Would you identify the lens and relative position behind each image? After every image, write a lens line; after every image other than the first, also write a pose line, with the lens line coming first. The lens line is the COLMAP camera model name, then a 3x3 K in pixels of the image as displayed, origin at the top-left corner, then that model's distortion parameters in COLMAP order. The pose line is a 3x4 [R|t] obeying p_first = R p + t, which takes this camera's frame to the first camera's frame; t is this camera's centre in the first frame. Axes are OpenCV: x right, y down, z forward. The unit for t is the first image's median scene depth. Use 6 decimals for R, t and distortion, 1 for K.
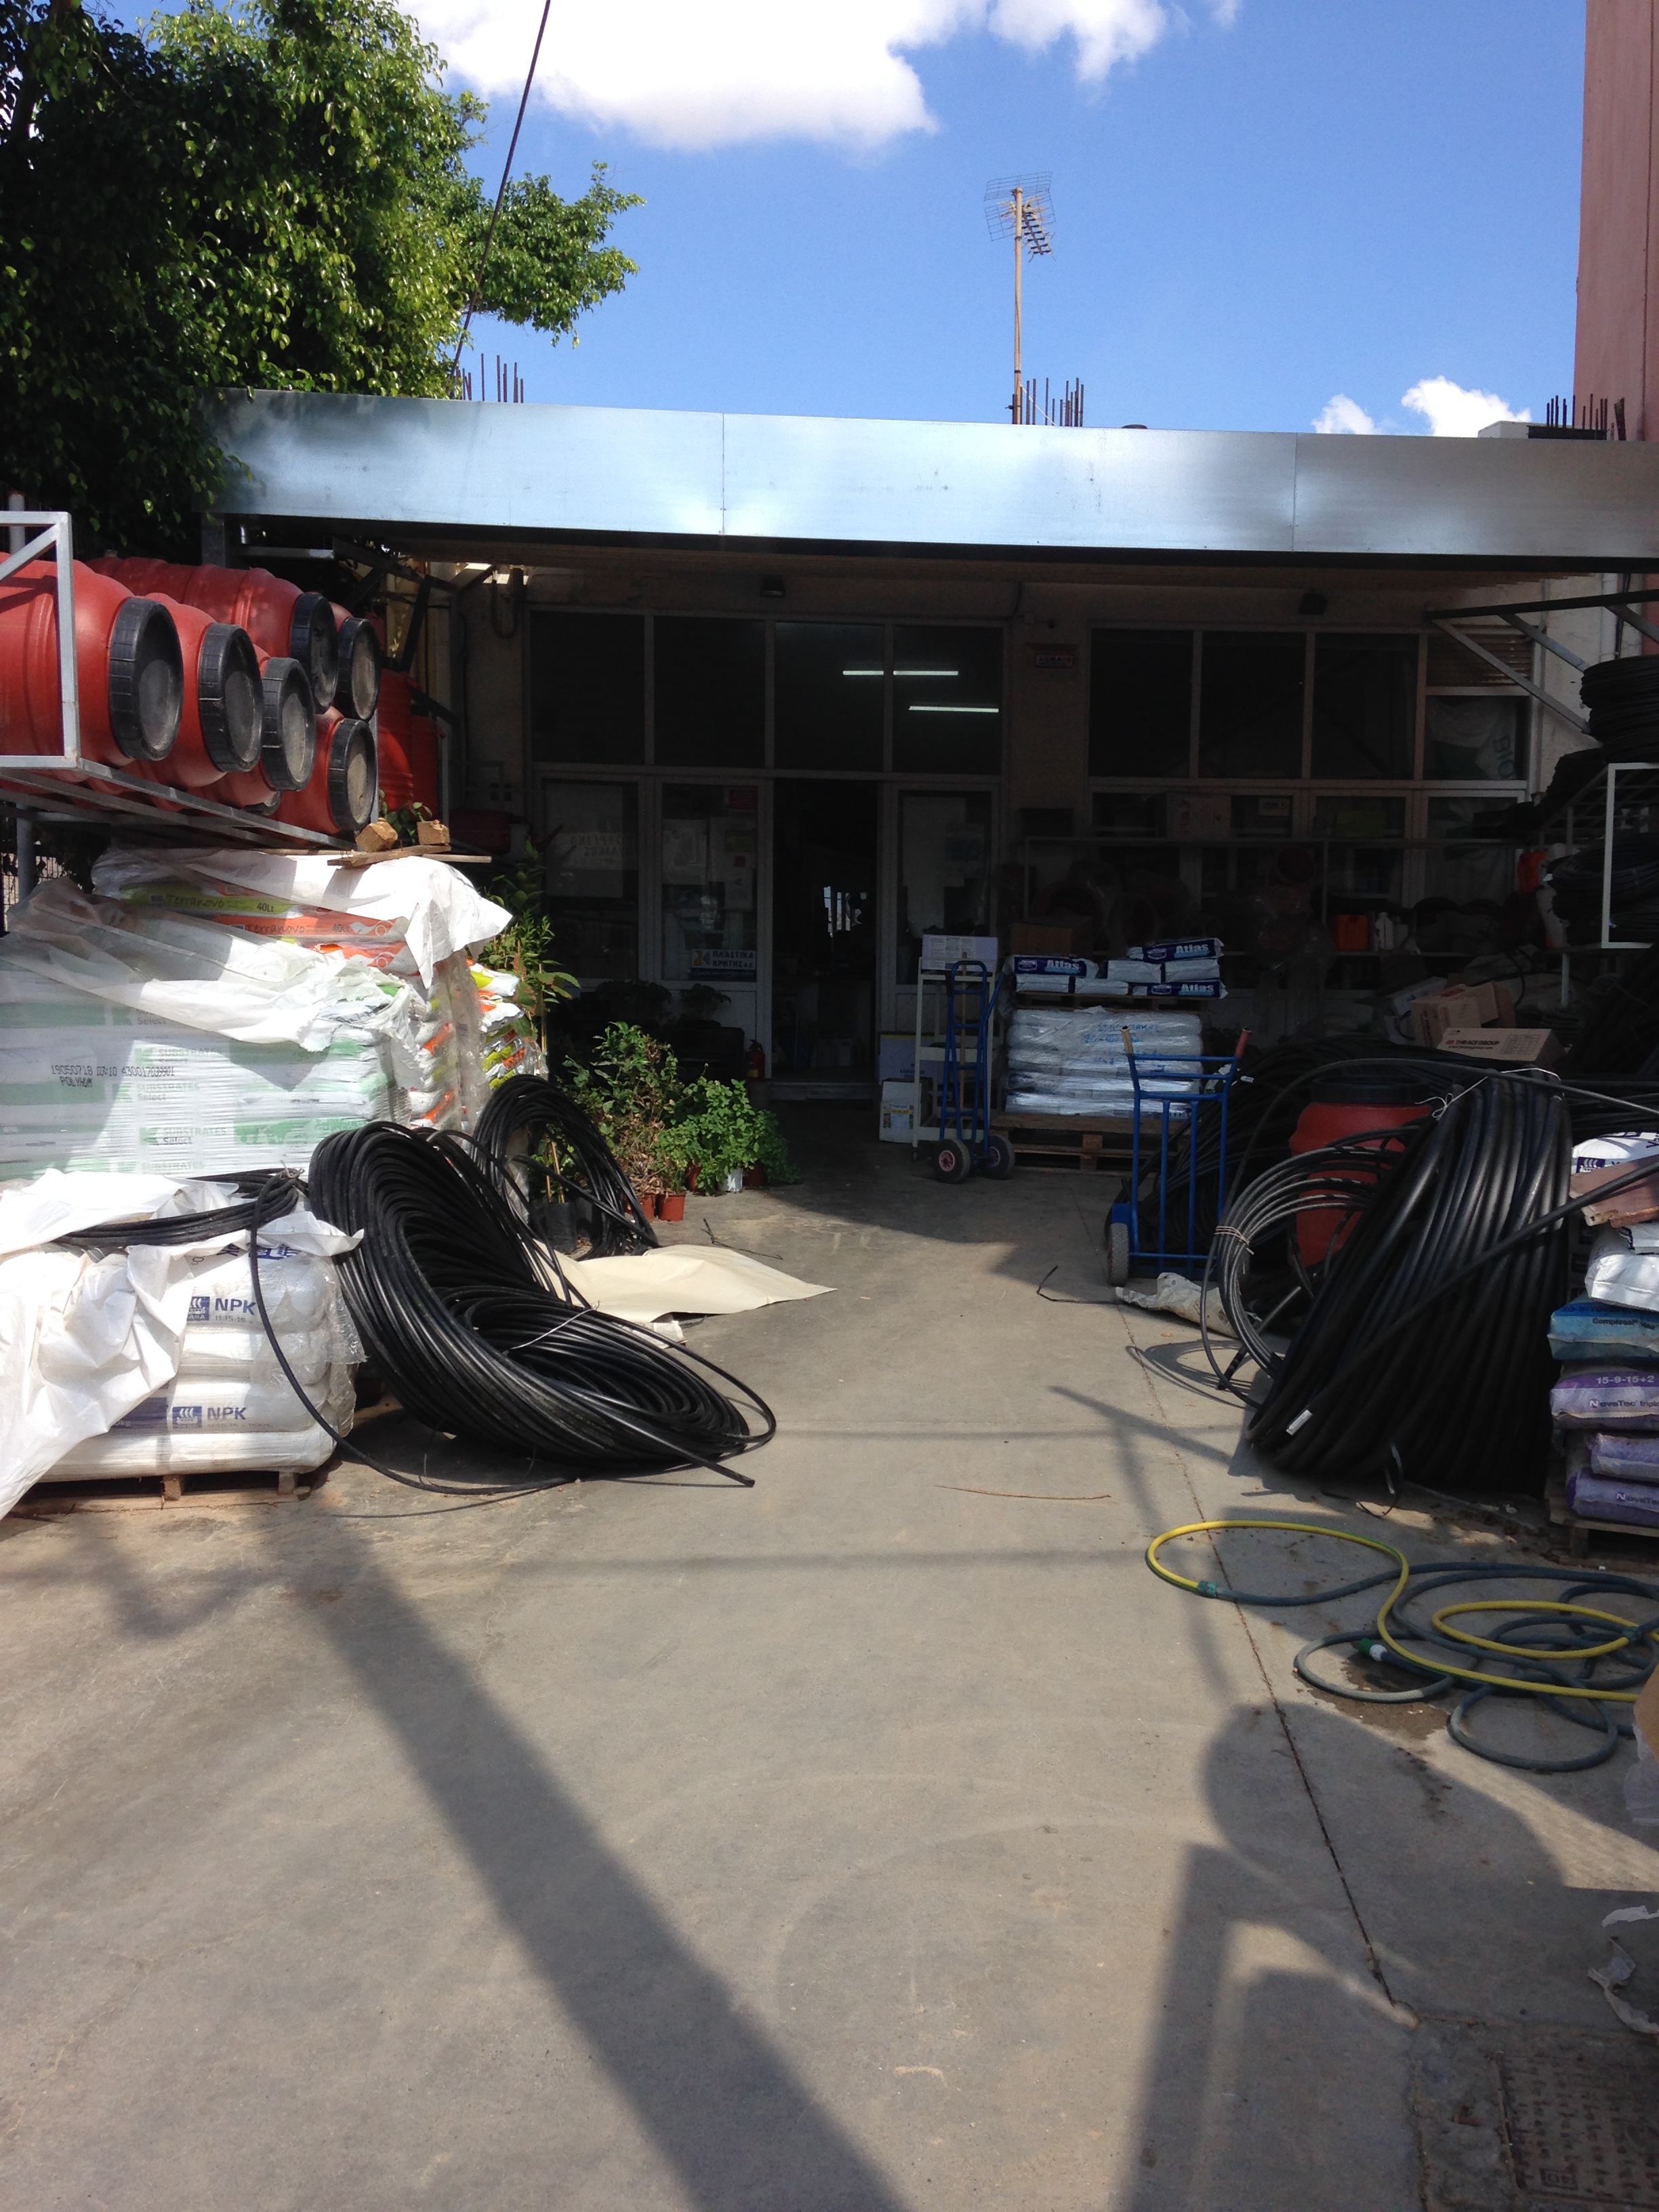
lens RADIAL K [[2096.5, 0, 829.5], [0, 2096.5, 1106.0], [0, 0, 1]] dist [0.206587, -0.000458]
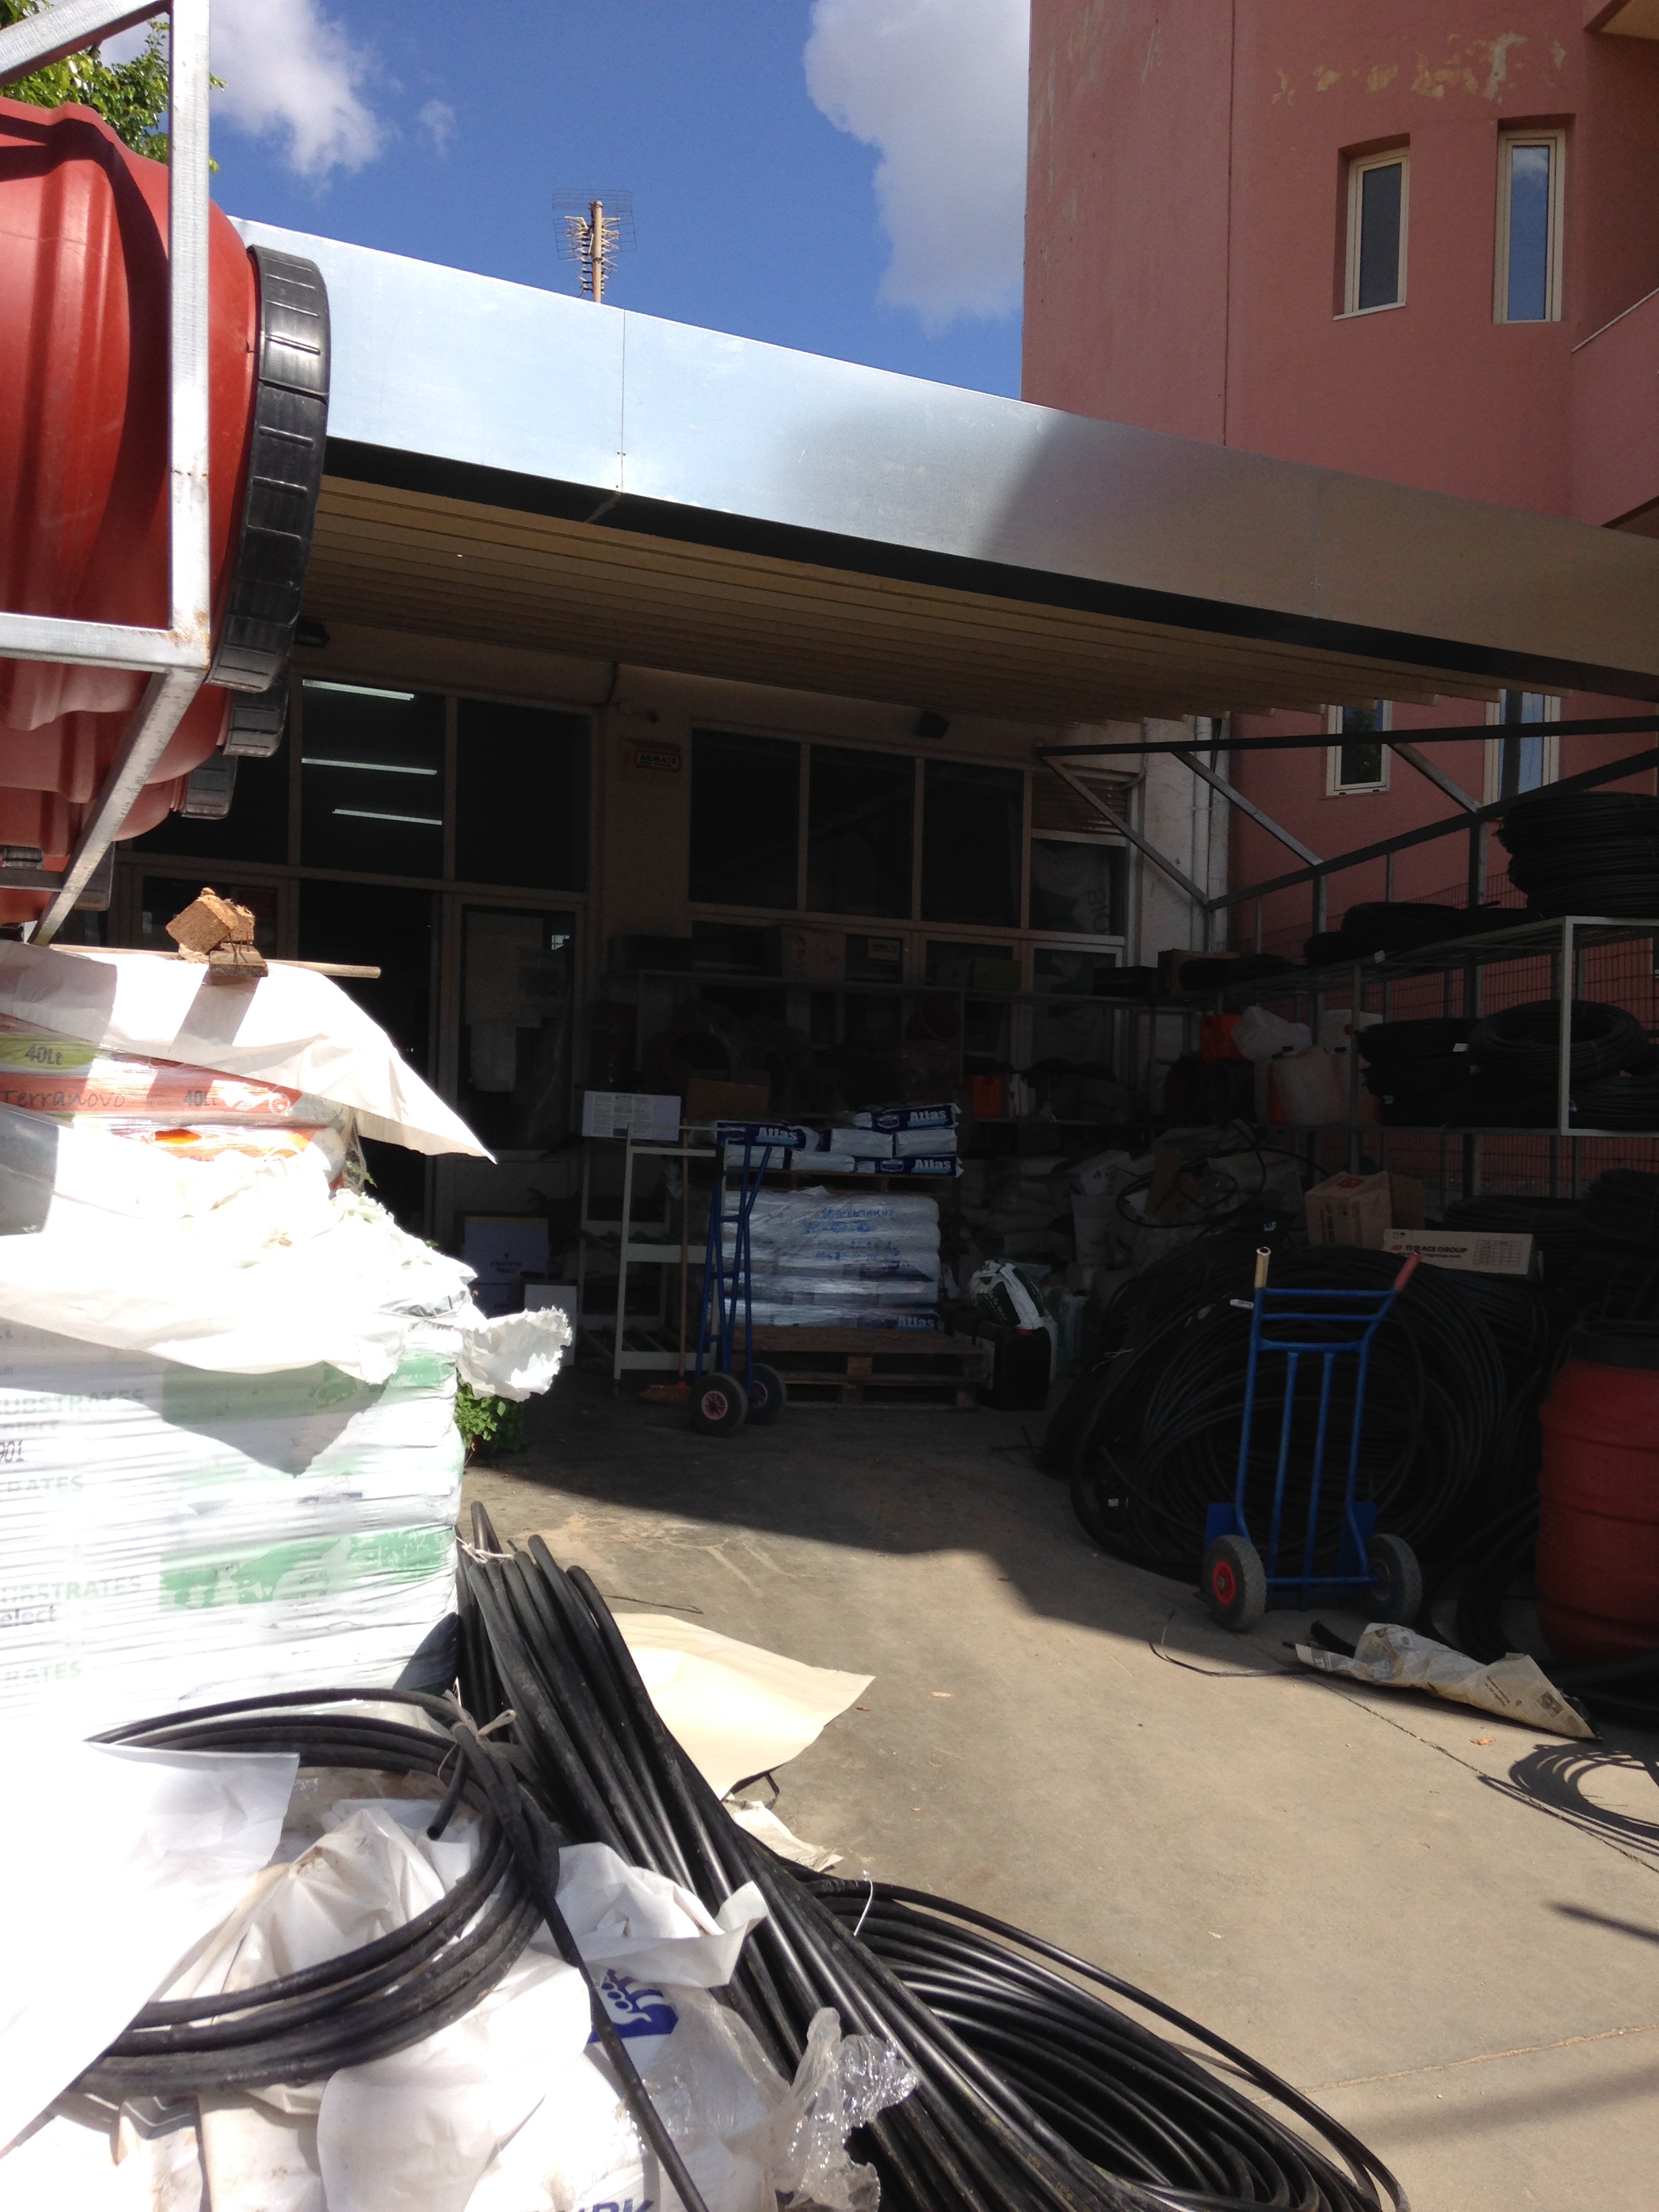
lens RADIAL K [[2055.3, 0, 829.5], [0, 2055.3, 1106.0], [0, 0, 1]] dist [0.149832, -0.003779]
pose [[0.923445, 0.014853, 0.383444, -0.149325], [0.010039, 0.997973, -0.062835, -0.026171], [-0.383600, 0.061874, 0.921424, 0.258301]]
